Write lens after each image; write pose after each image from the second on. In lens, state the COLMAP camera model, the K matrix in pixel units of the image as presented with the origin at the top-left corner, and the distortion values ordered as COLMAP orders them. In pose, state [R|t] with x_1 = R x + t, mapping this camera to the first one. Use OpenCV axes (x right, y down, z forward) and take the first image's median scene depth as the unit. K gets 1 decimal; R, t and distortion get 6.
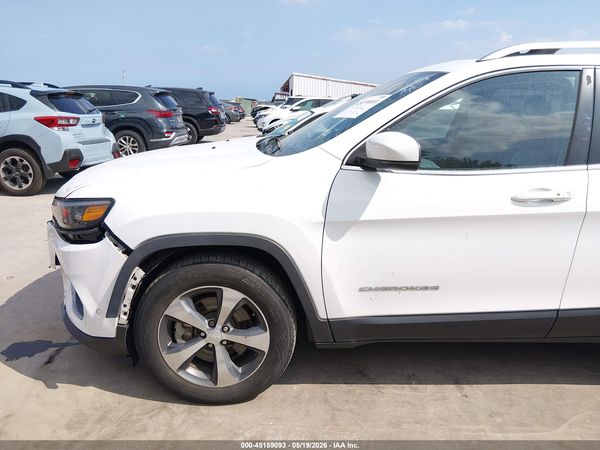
lens RADIAL K [[456.2, 0, 303.4], [0, 456.2, 224.9], [0, 0, 1]] dist [0.100409, -0.187444]
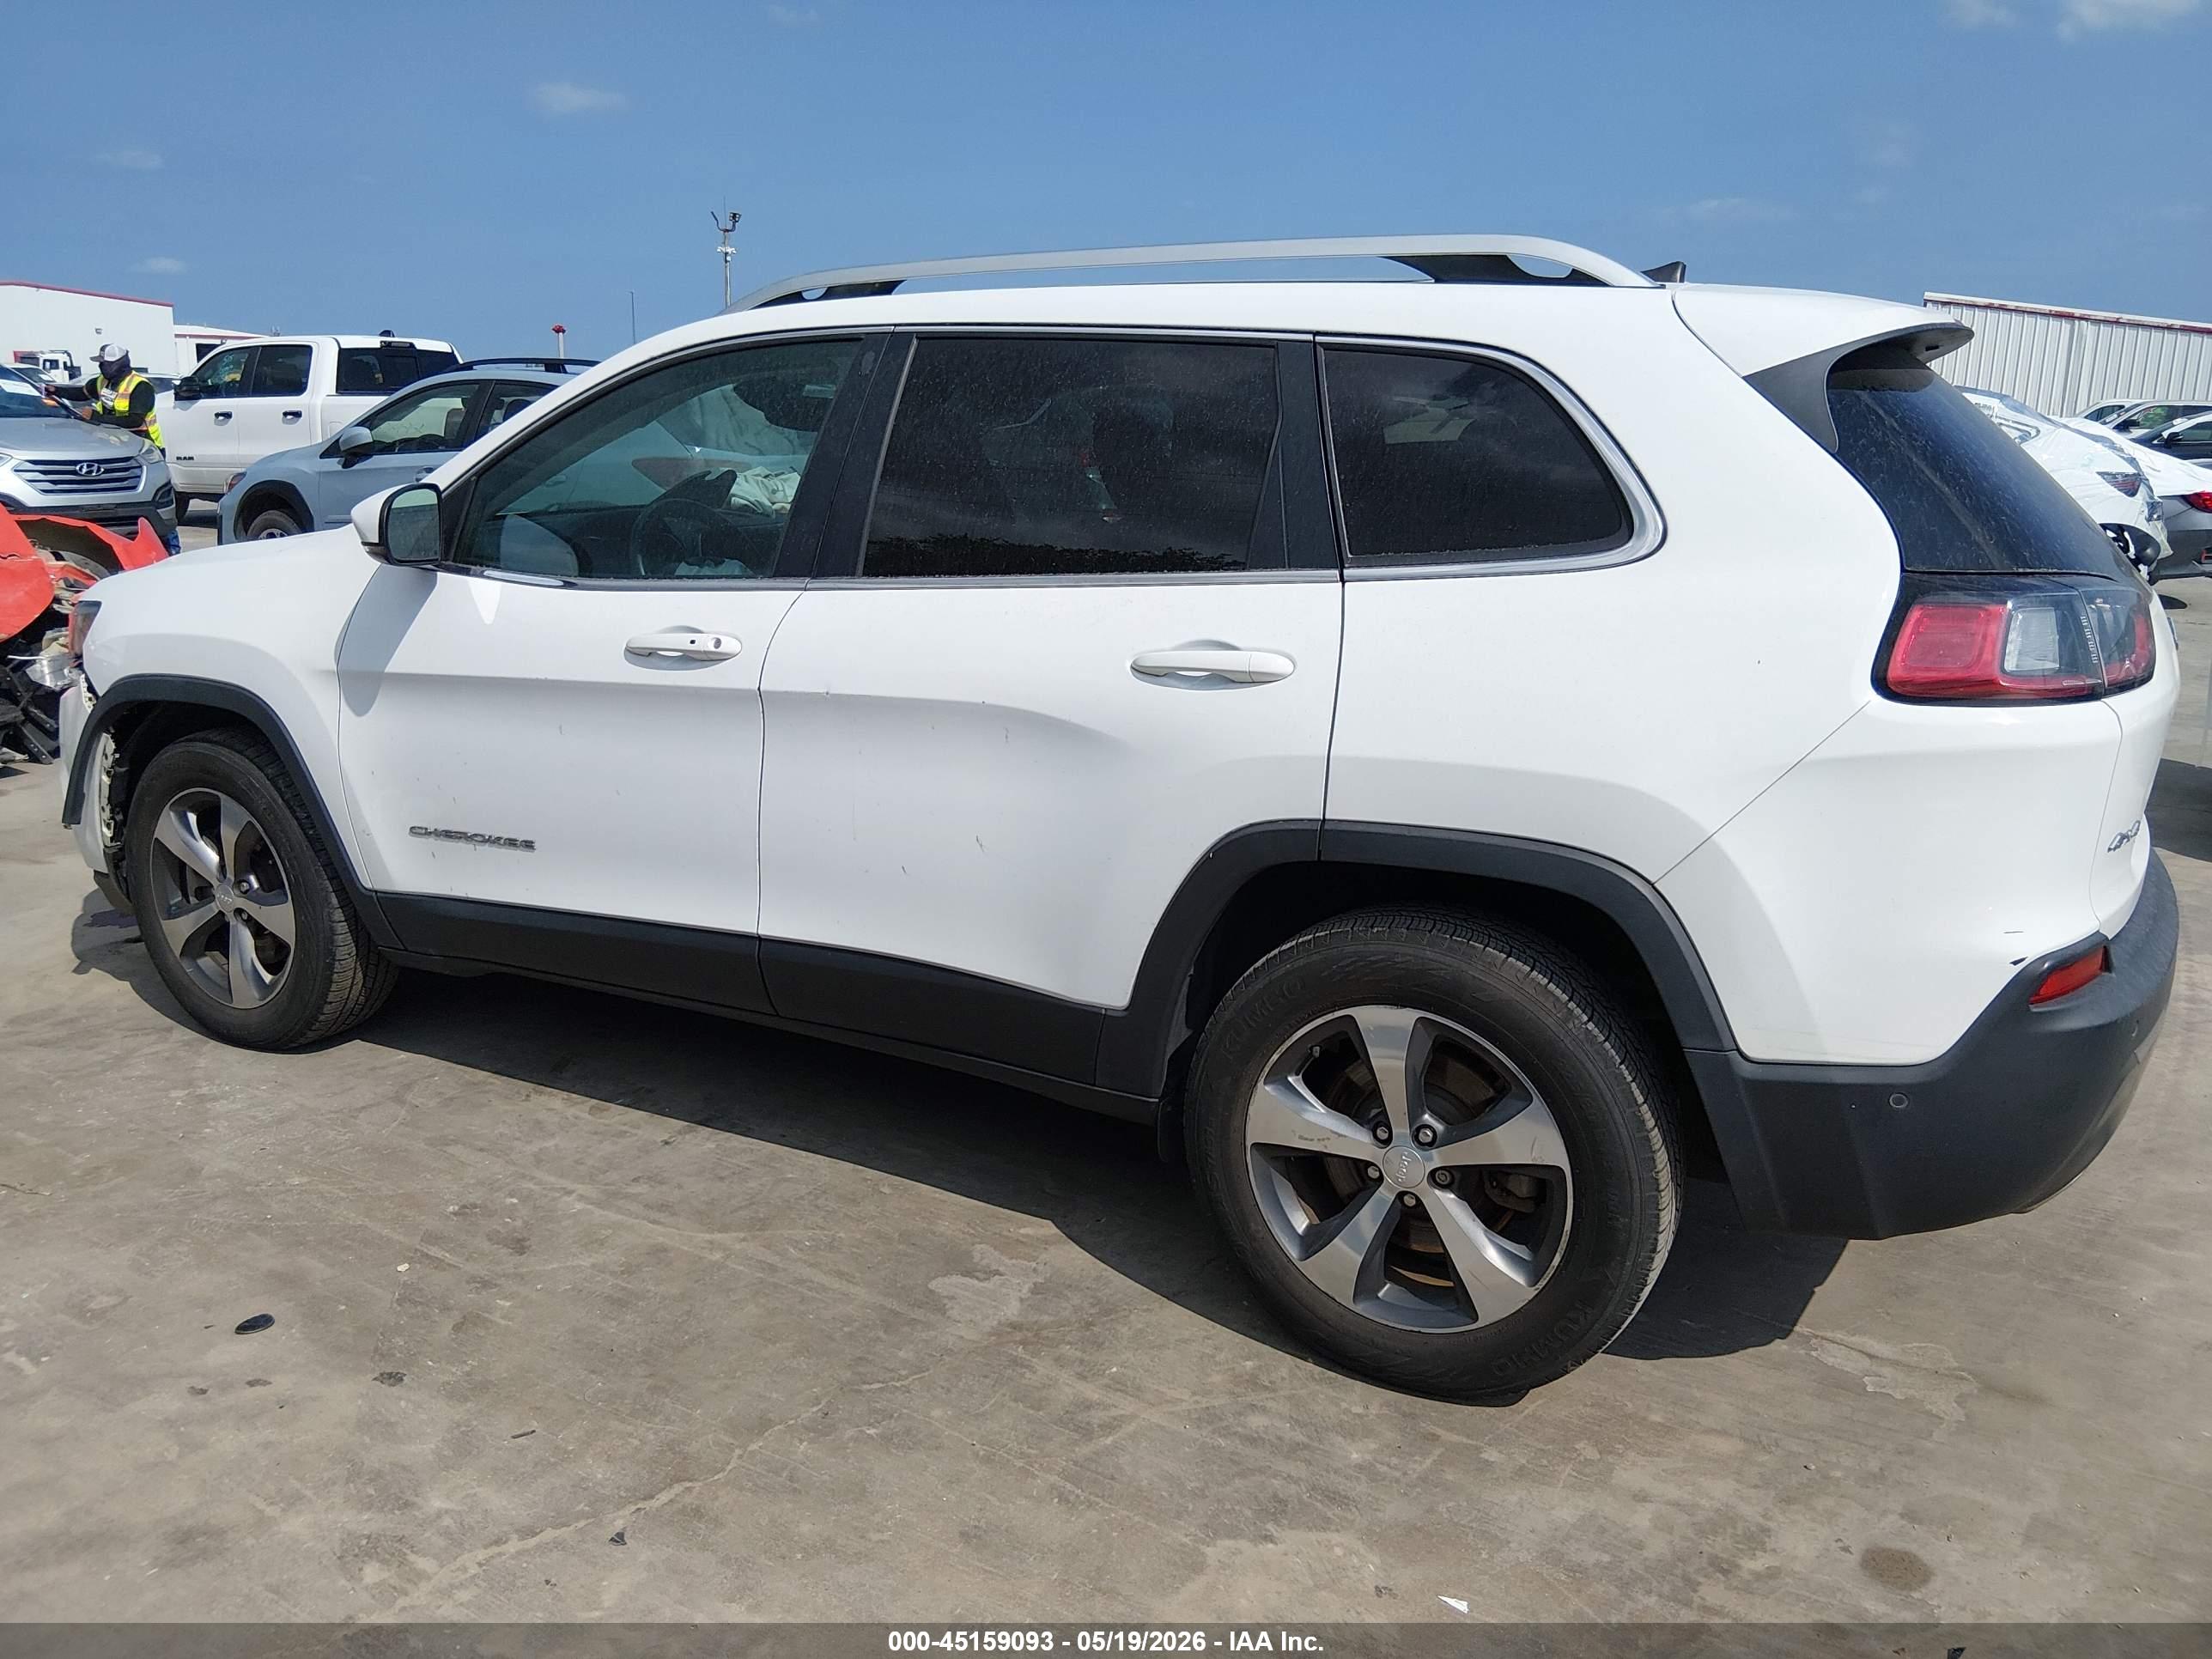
lens RADIAL K [[1694.6, 0, 1106.0], [0, 1694.6, 829.5], [0, 0, 1]] dist [0.096661, -0.193805]
pose [[0.871145, 0.113417, -0.477748, 1.487026], [-0.120198, 0.992613, 0.016472, 0.029592], [0.476087, 0.043075, 0.878342, -0.153931]]
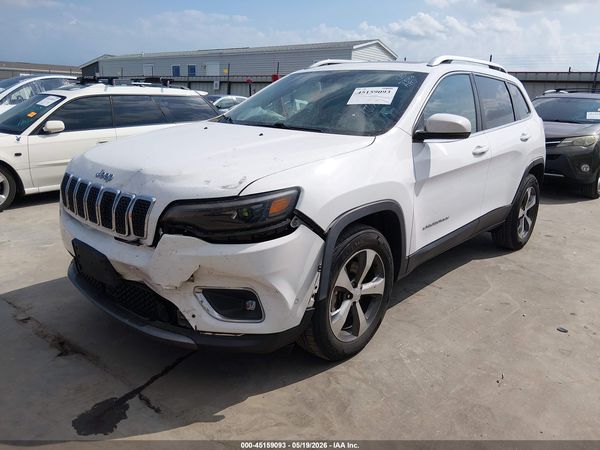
lens RADIAL K [[456.2, 0, 303.4], [0, 456.2, 224.9], [0, 0, 1]] dist [0.100409, -0.187444]
pose [[0.667629, -0.192357, 0.719215, -1.101259], [0.169539, 0.979945, 0.104711, -0.075708], [-0.724933, 0.052027, 0.686852, 0.298182]]
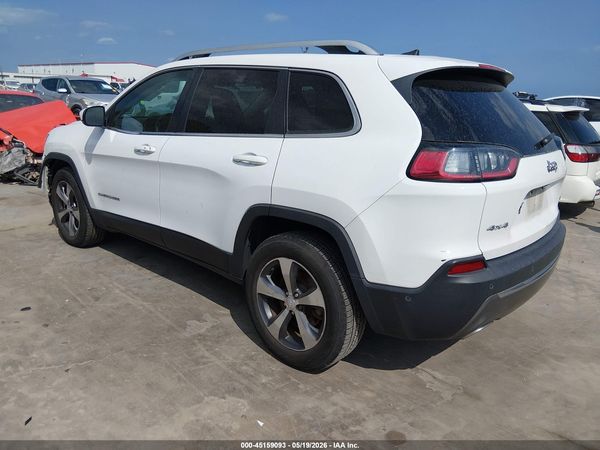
lens RADIAL K [[456.2, 0, 303.4], [0, 456.2, 224.9], [0, 0, 1]] dist [0.100409, -0.187444]
pose [[0.738078, 0.191346, -0.647014, 1.859209], [-0.192823, 0.978769, 0.069496, -0.020107], [0.646576, 0.073466, 0.759304, 0.148192]]
